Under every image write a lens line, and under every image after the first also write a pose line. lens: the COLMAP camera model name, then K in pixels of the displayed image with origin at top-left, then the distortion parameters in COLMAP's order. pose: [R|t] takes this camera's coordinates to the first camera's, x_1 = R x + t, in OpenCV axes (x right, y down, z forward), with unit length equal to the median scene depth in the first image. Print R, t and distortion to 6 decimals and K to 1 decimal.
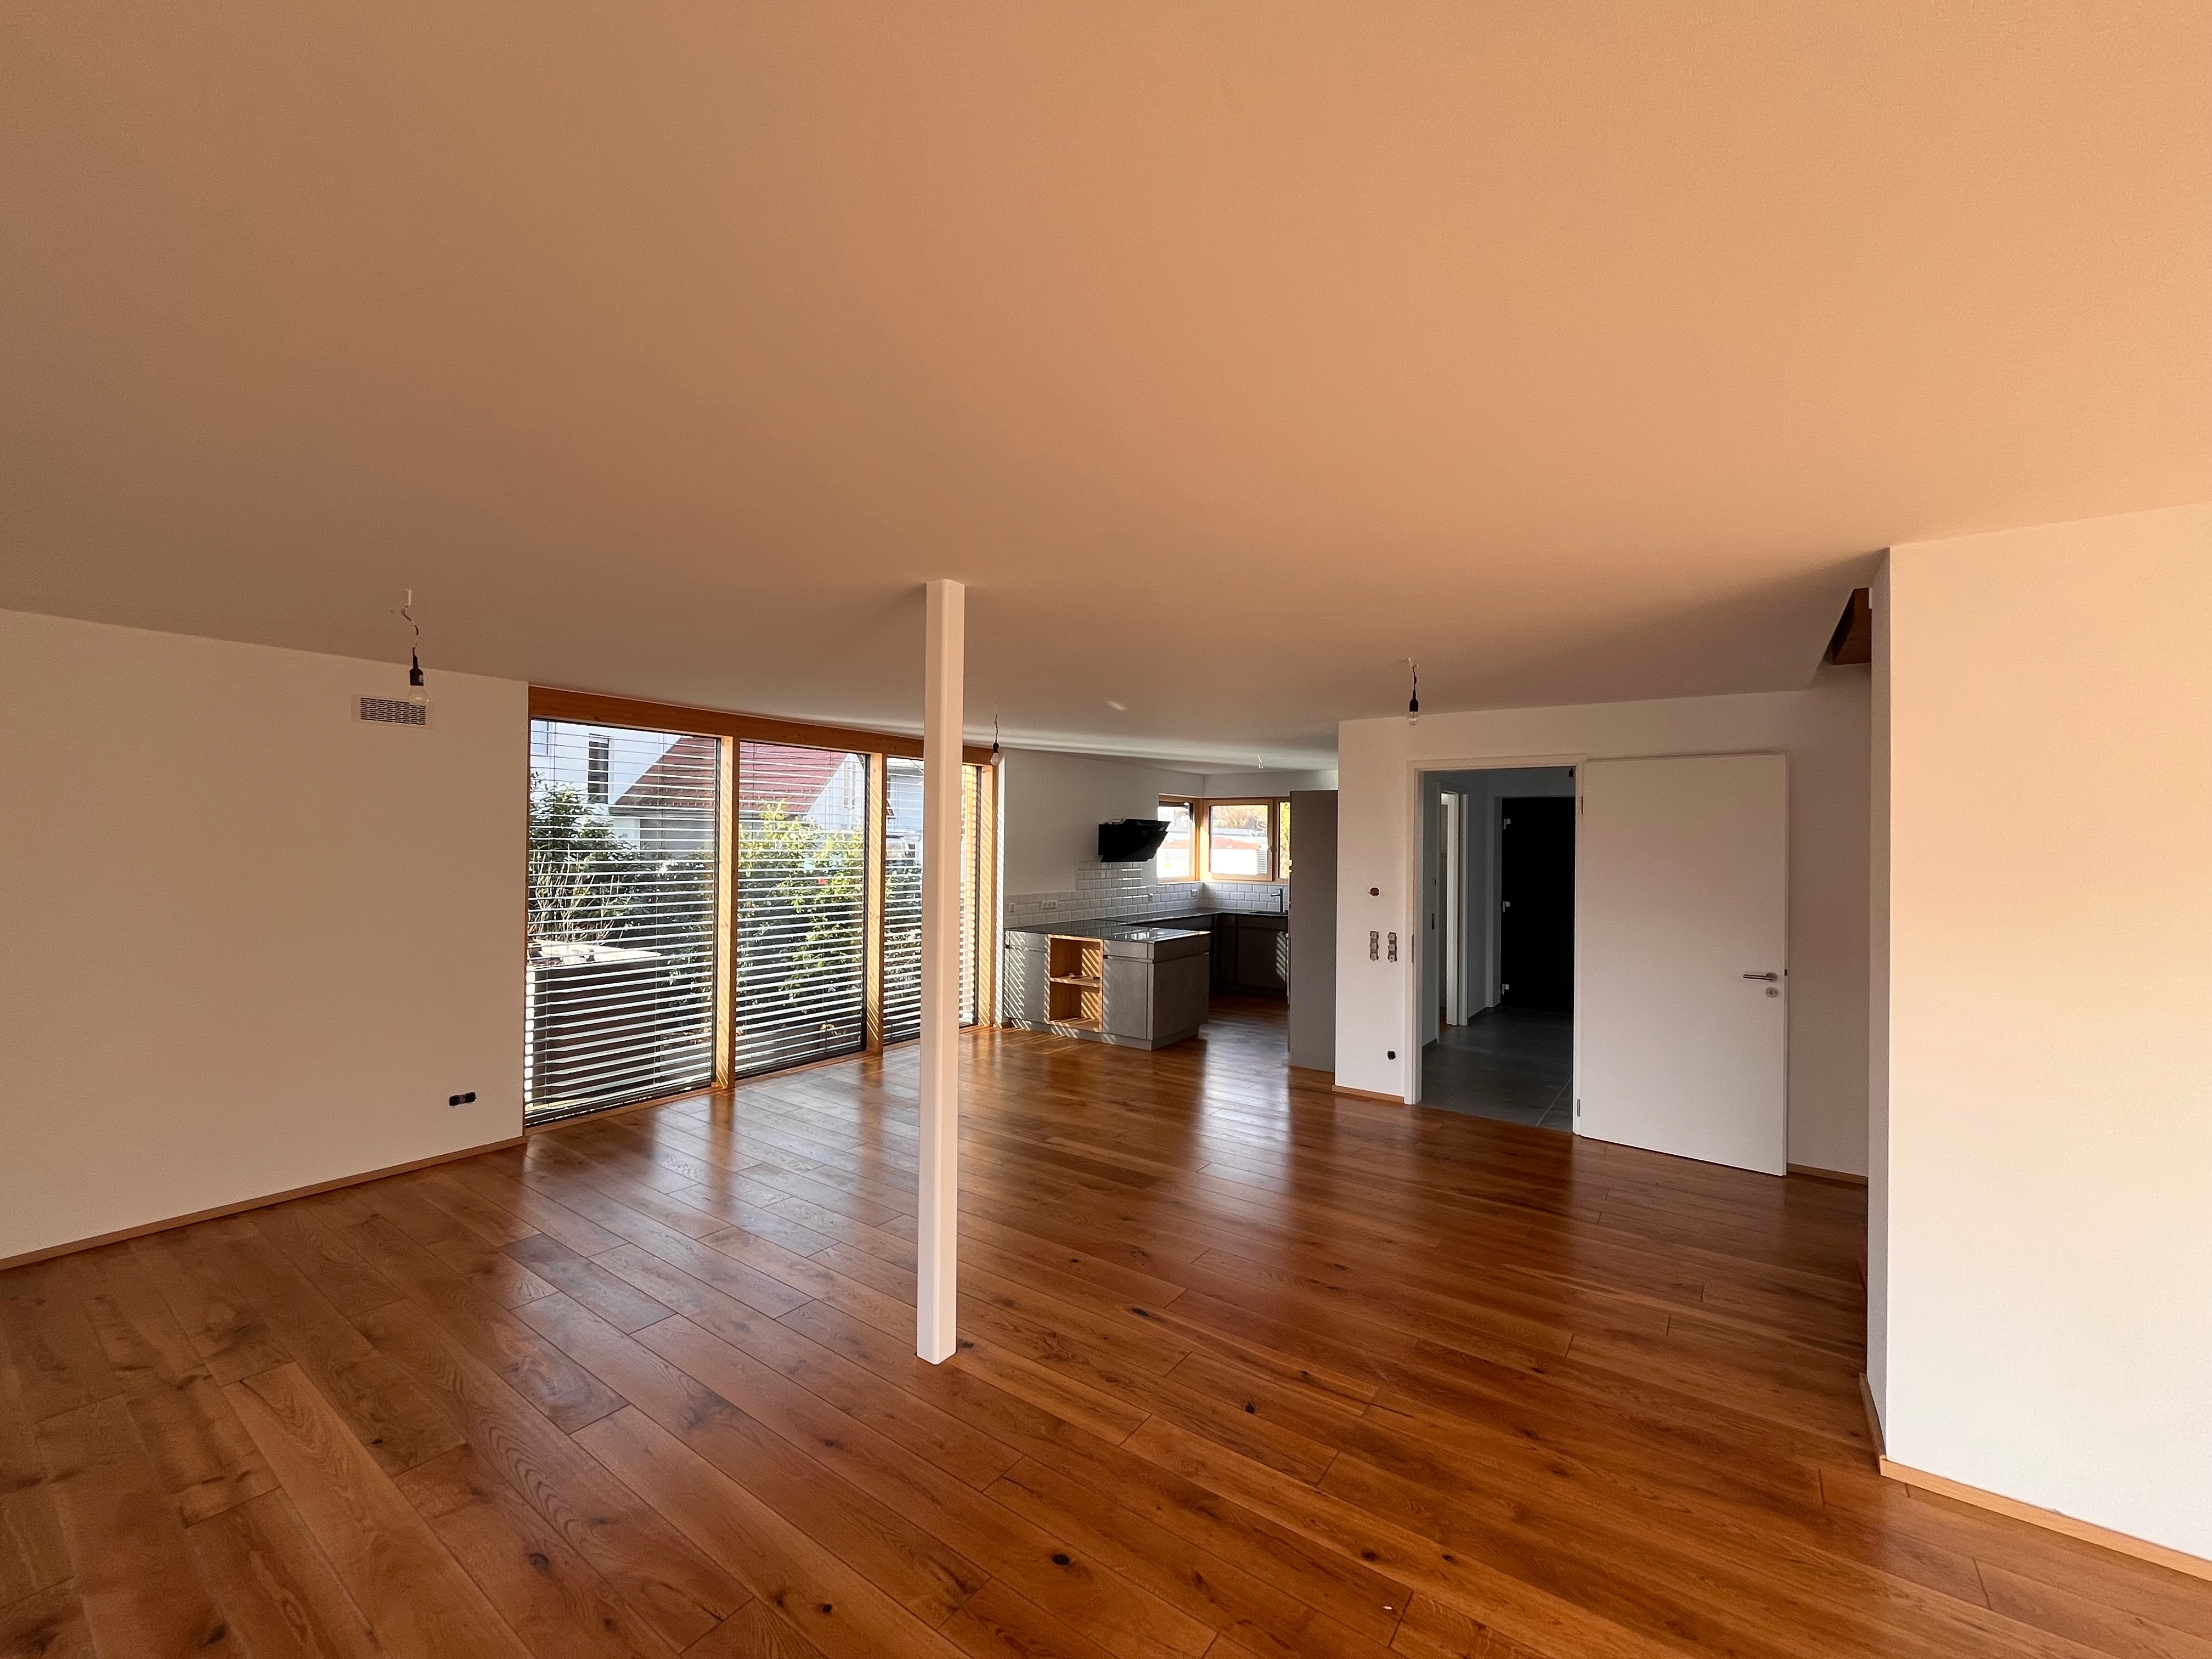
lens RADIAL K [[893.6, 0, 1108.6], [0, 893.6, 831.3], [0, 0, 1]] dist [-0.000684, 0.000034]
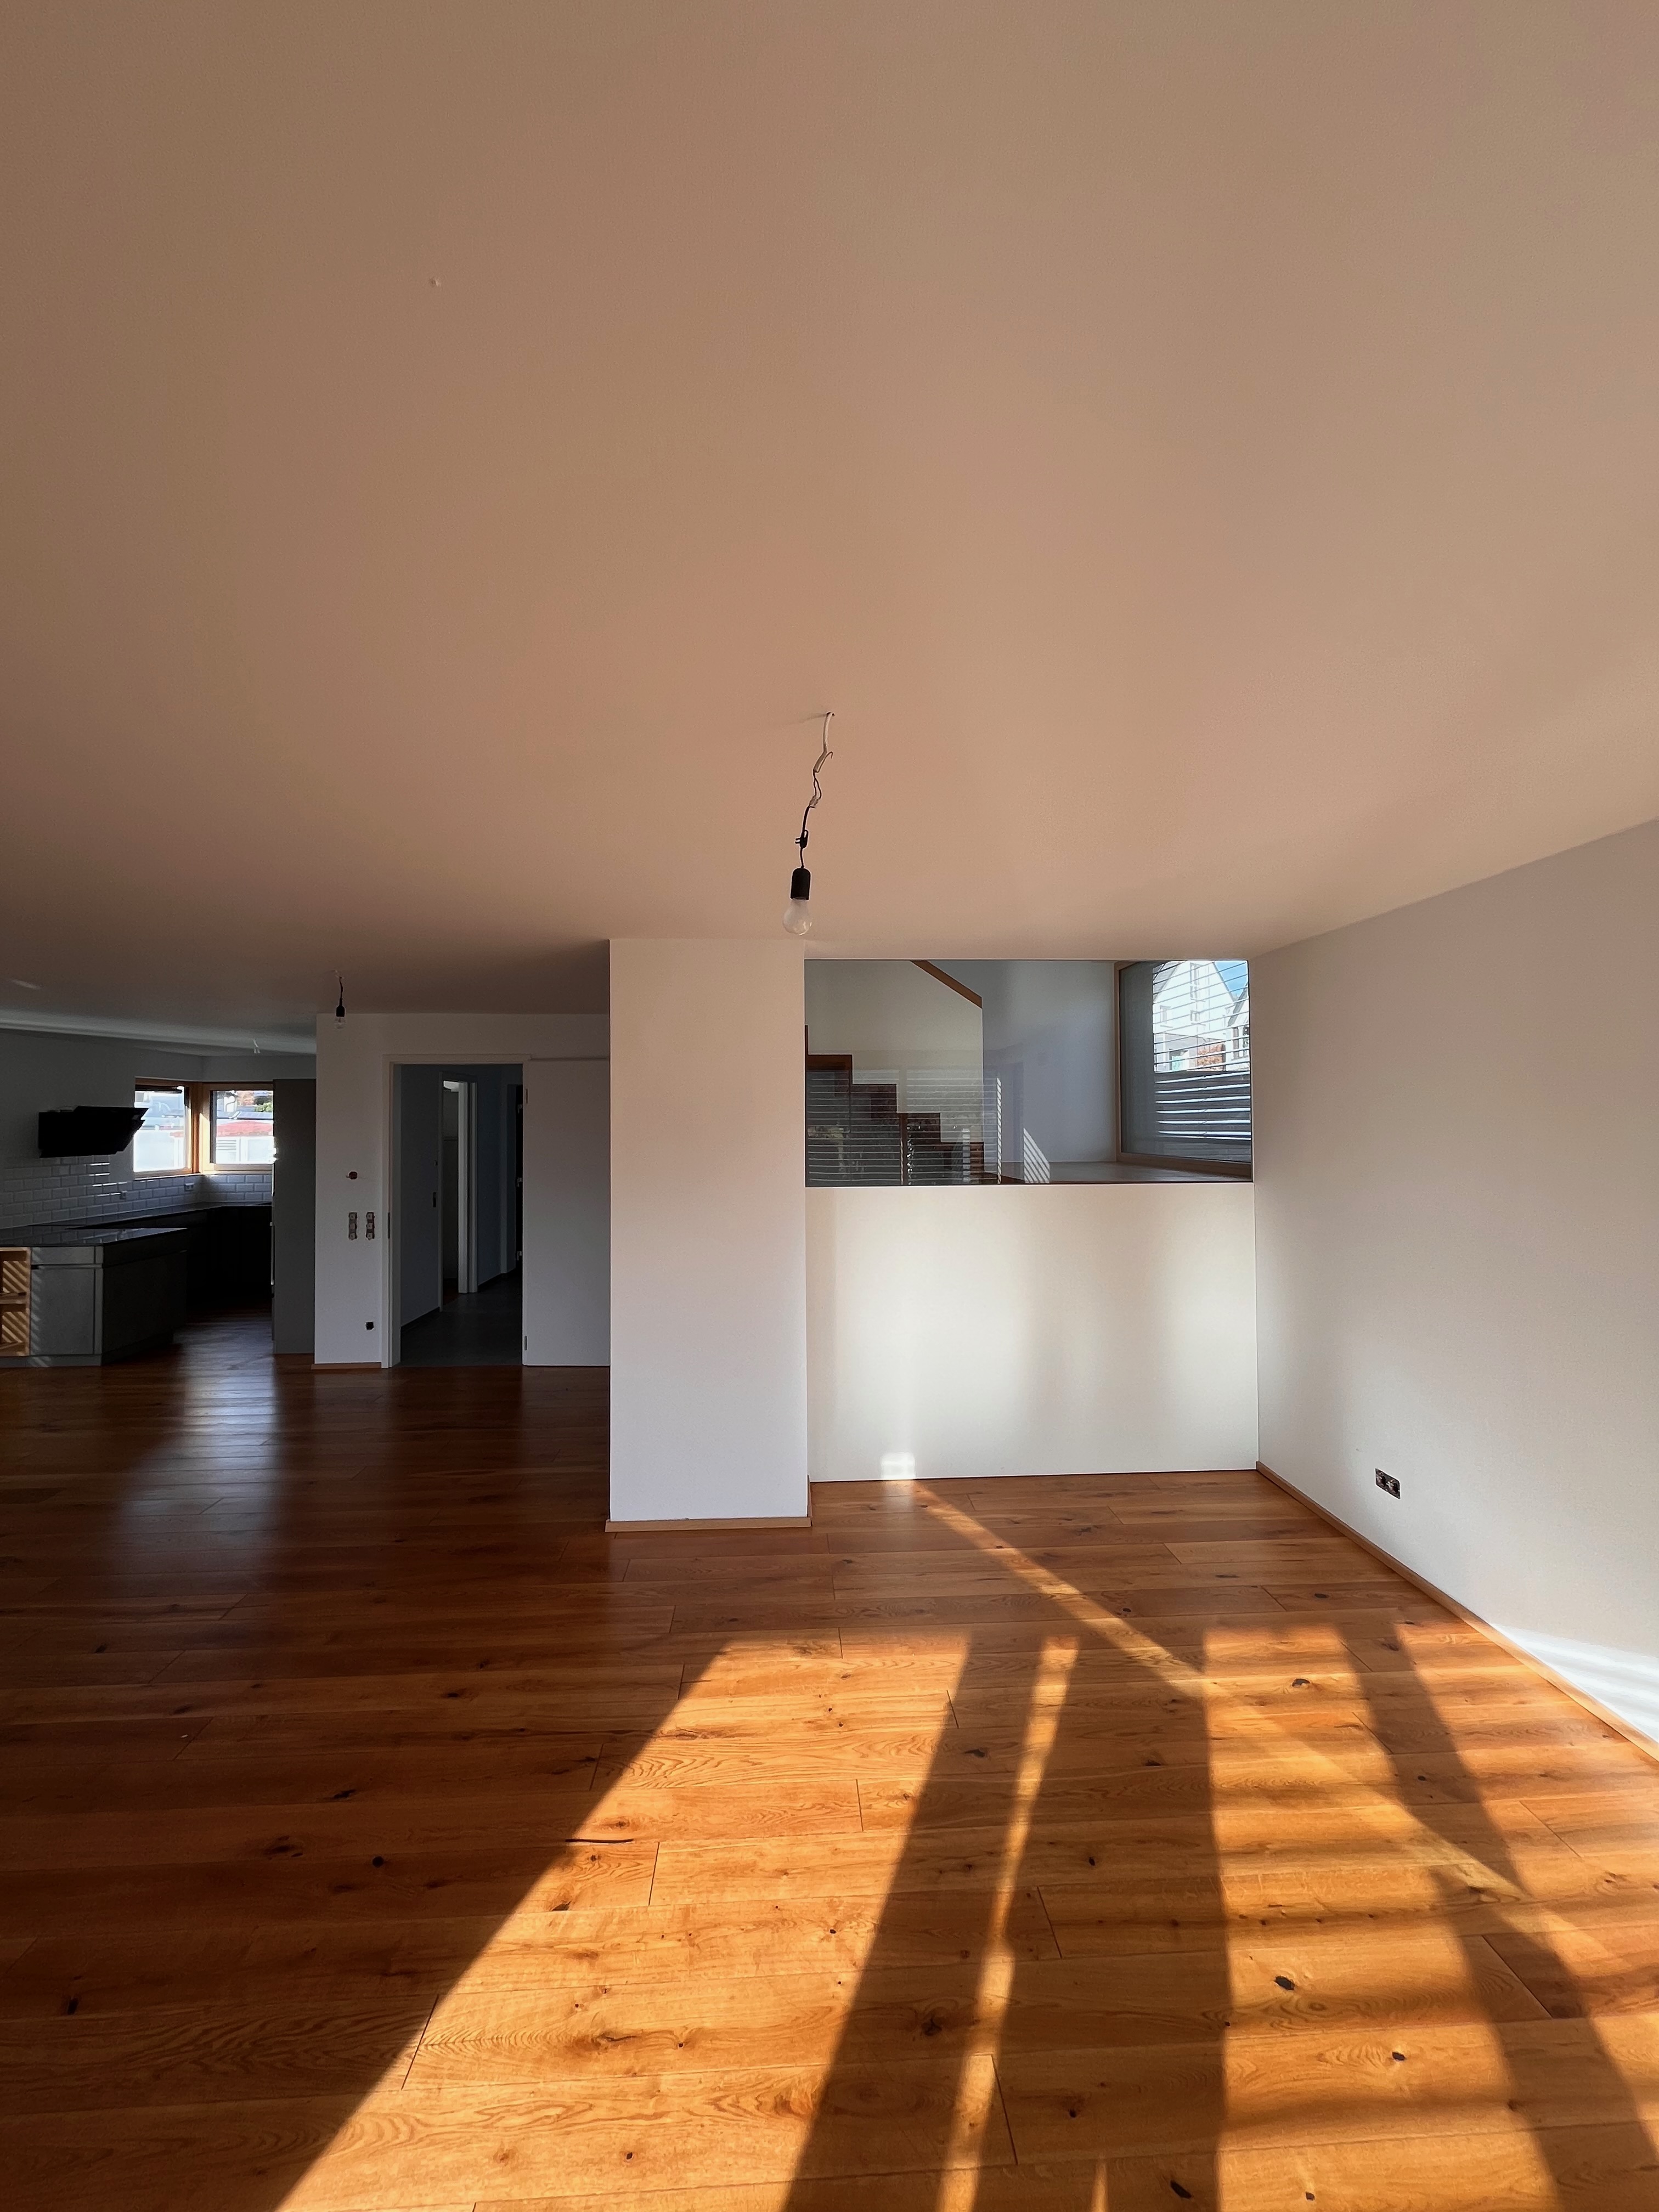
lens RADIAL K [[893.6, 0, 823.2], [0, 893.6, 1114.9], [0, 0, 1]] dist [-0.000684, 0.000034]
pose [[0.788343, -0.011763, 0.615124, 0.073686], [0.009756, 0.999931, 0.006619, -0.005572], [-0.615159, 0.000784, 0.788403, -0.162819]]
